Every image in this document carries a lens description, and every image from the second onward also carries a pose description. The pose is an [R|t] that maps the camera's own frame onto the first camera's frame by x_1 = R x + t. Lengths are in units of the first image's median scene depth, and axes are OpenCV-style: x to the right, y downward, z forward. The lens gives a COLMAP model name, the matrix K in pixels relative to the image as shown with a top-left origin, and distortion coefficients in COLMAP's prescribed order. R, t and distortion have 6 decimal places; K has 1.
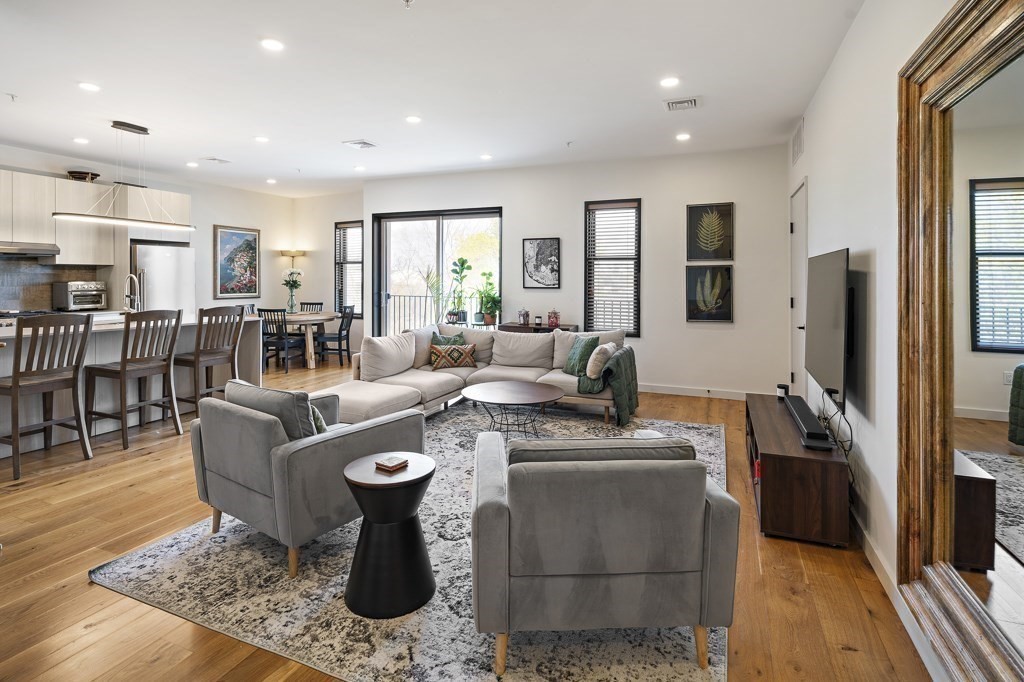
lens RADIAL K [[498.5, 0, 502.1], [0, 498.5, 285.4], [0, 0, 1]] dist [0.002618, -0.003766]
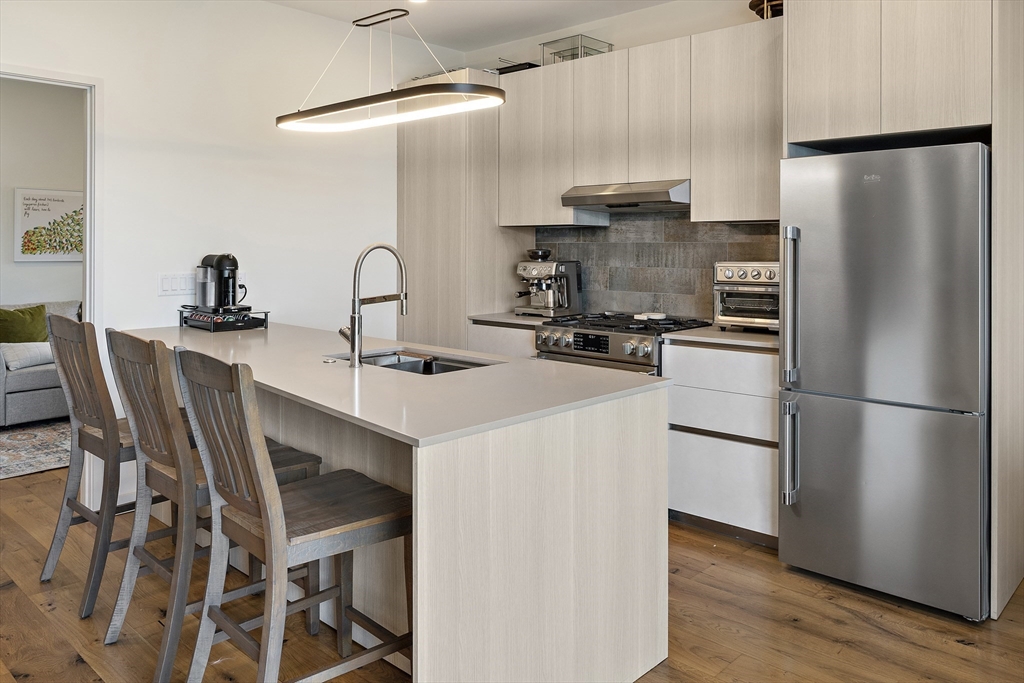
lens RADIAL K [[773.6, 0, 515.7], [0, 773.6, 244.1], [0, 0, 1]] dist [0.001211, -0.000750]
pose [[-0.332405, -0.006822, -0.943112, -0.156665], [-0.021649, 0.999766, 0.000398, -0.016930], [0.942888, 0.020550, -0.332475, 0.968204]]
